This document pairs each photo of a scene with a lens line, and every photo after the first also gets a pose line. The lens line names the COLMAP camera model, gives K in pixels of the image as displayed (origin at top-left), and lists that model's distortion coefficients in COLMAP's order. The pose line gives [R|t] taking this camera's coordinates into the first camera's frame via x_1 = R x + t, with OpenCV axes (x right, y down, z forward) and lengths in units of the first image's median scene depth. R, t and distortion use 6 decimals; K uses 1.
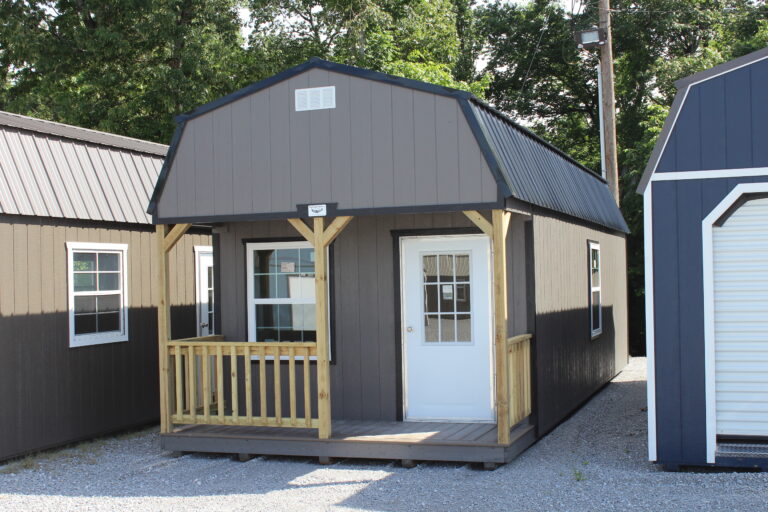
lens RADIAL K [[1044.3, 0, 387.8], [0, 1044.3, 278.8], [0, 0, 1]] dist [-0.019944, -0.071375]
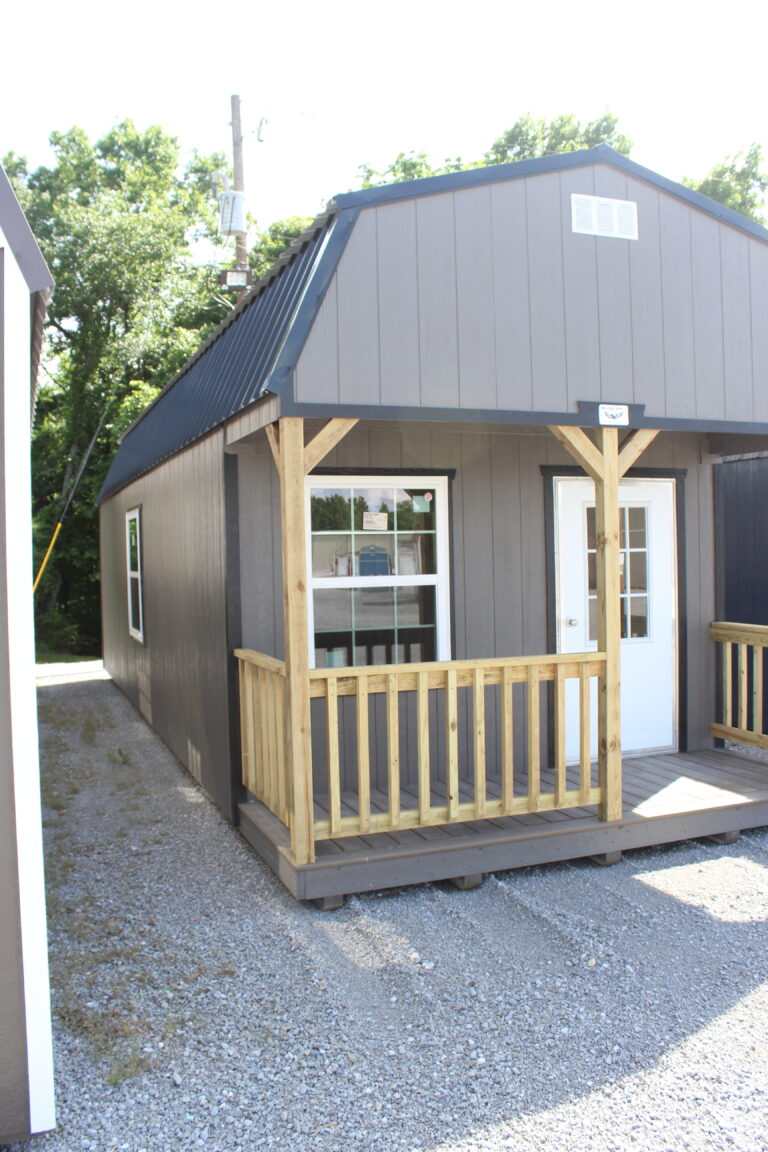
lens RADIAL K [[968.4, 0, 384.0], [0, 968.4, 576.0], [0, 0, 1]] dist [-0.169183, 0.169415]
pose [[0.772474, -0.009027, 0.634982, -0.459377], [0.001063, 0.999916, 0.012921, 0.012792], [-0.635046, -0.009306, 0.772418, 0.647229]]
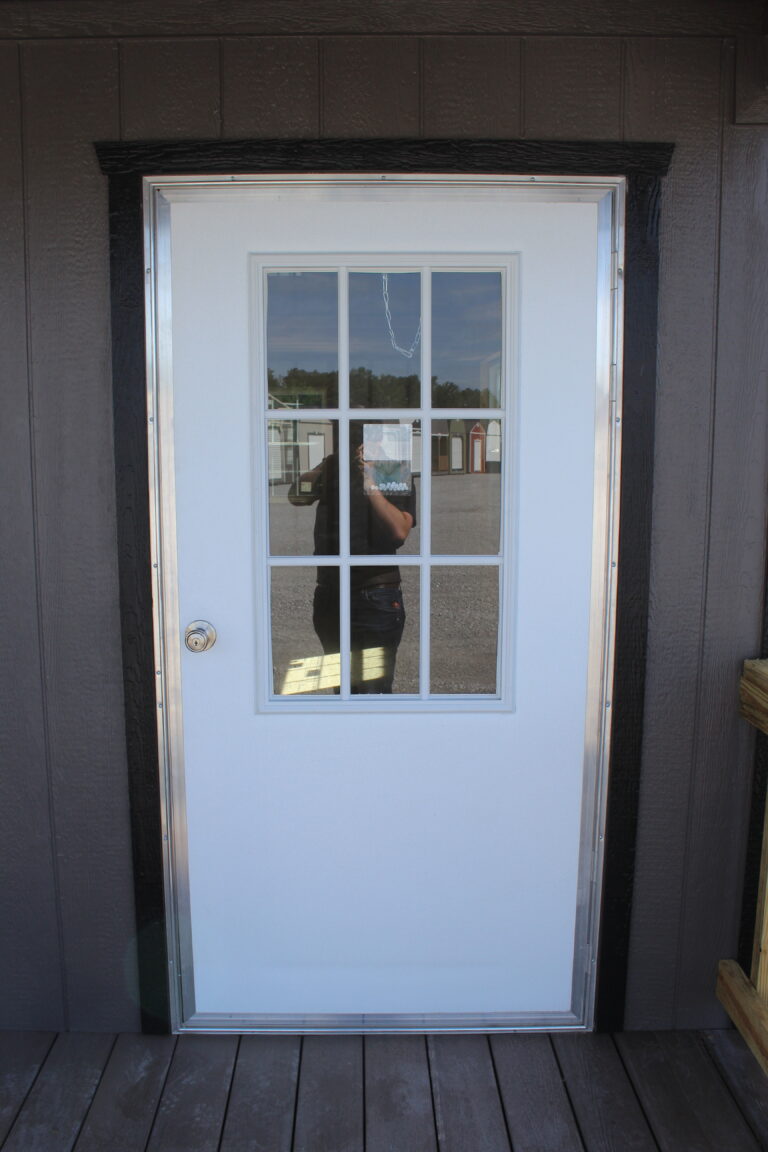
lens RADIAL K [[968.4, 0, 384.0], [0, 968.4, 576.0], [0, 0, 1]] dist [-0.169183, 0.169415]
pose [[0.943477, -0.026097, 0.330410, -0.007086], [-0.020455, 0.990411, 0.136633, 0.010076], [-0.330808, -0.135669, 0.933895, 0.849391]]
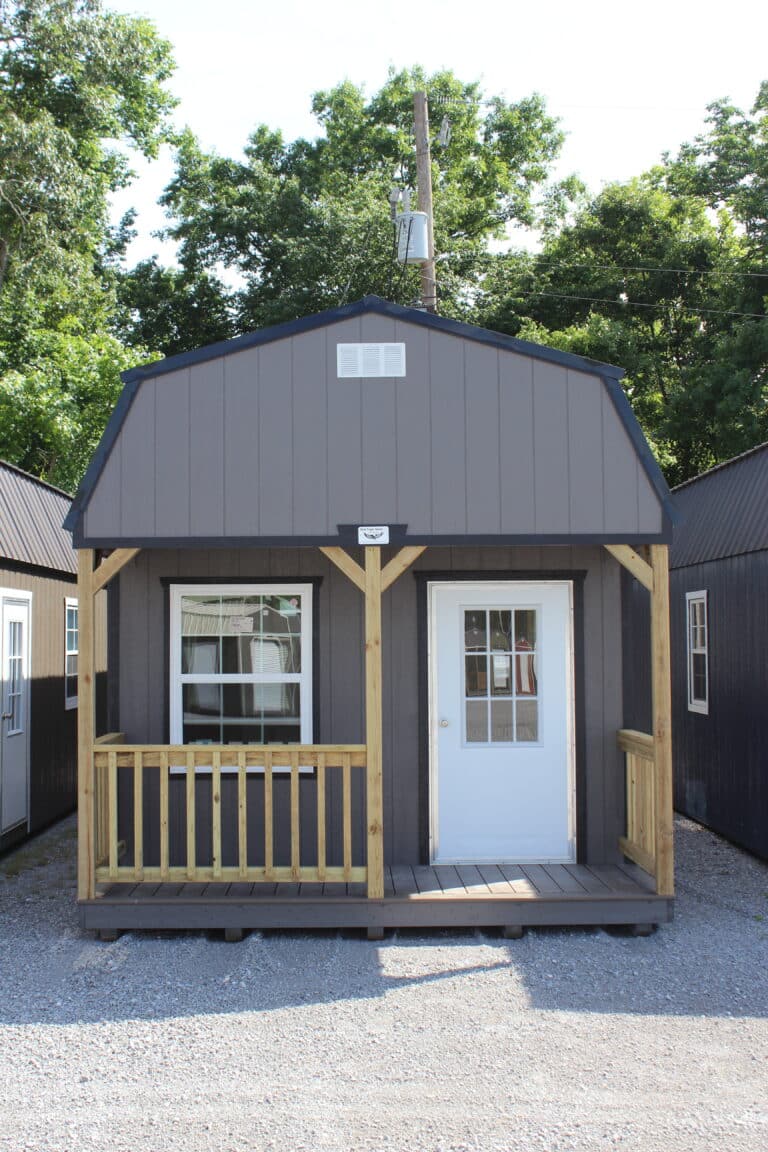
lens RADIAL K [[1430.3, 0, 384.0], [0, 1430.3, 576.0], [0, 0, 1]] dist [-0.030946, -0.032272]
pose [[0.939693, 0.032161, 0.340503, -0.336927], [-0.014163, 0.998374, -0.055212, 0.006611], [-0.341725, 0.047059, 0.938621, 0.174644]]
